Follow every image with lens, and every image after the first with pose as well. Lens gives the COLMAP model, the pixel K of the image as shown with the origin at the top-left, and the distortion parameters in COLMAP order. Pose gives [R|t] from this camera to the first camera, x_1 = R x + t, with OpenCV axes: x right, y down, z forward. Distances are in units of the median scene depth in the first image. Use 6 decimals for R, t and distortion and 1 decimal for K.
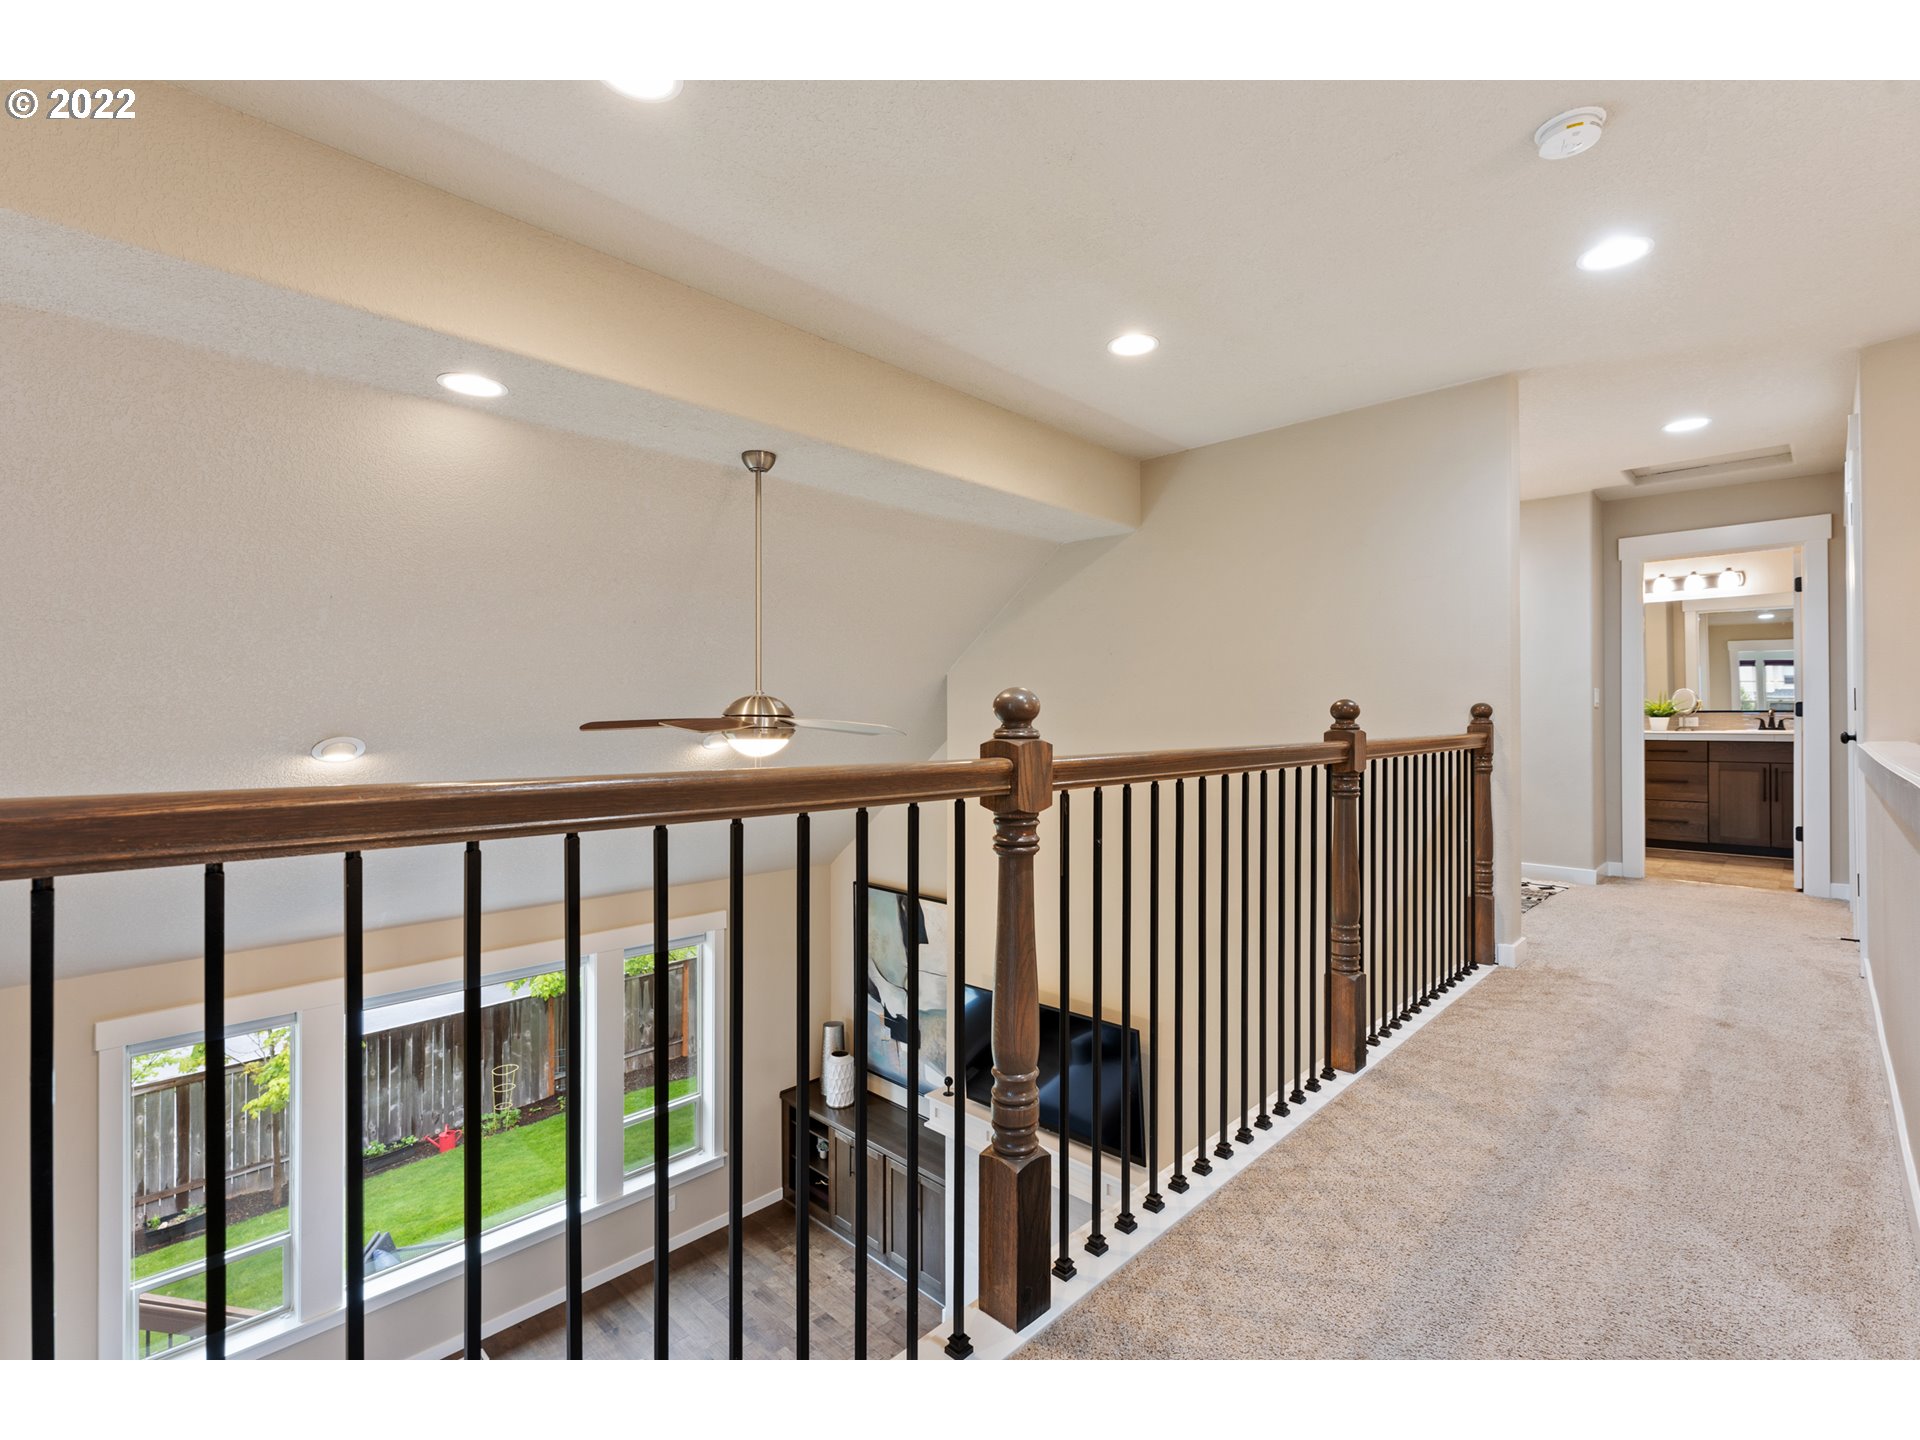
lens RADIAL K [[862.4, 0, 956.3], [0, 862.4, 708.3], [0, 0, 1]] dist [0.000966, 0.000023]
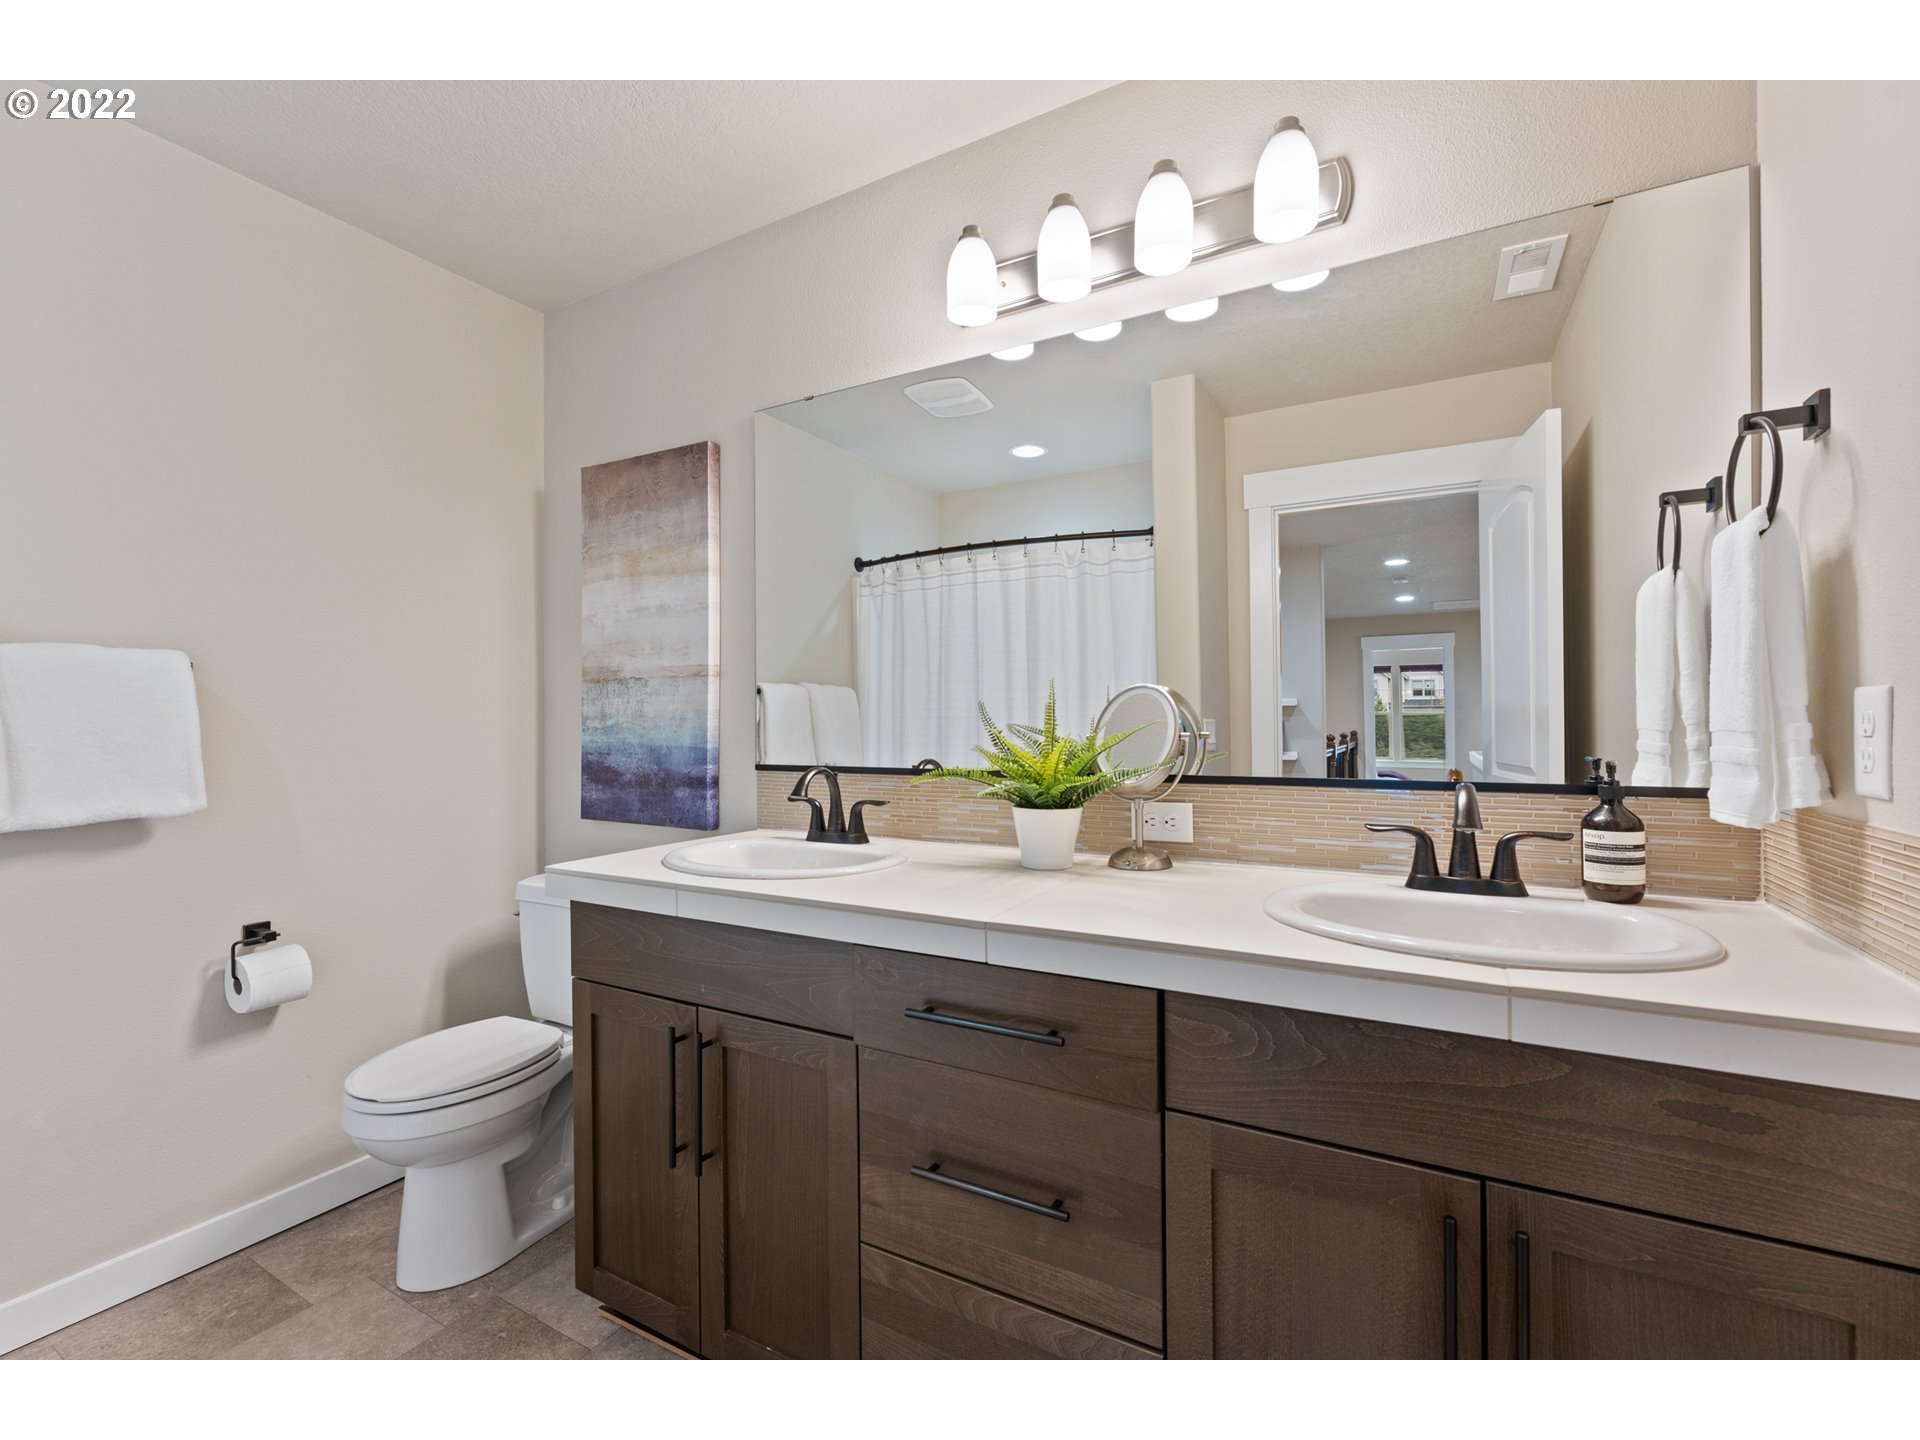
lens RADIAL K [[862.4, 0, 958.1], [0, 862.4, 719.6], [0, 0, 1]] dist [0.000966, 0.000023]
pose [[0.960335, 0.000910, 0.278847, 0.729781], [-0.000384, 0.999998, -0.001941, -0.011856], [-0.278848, 0.001757, 0.960334, 0.789107]]
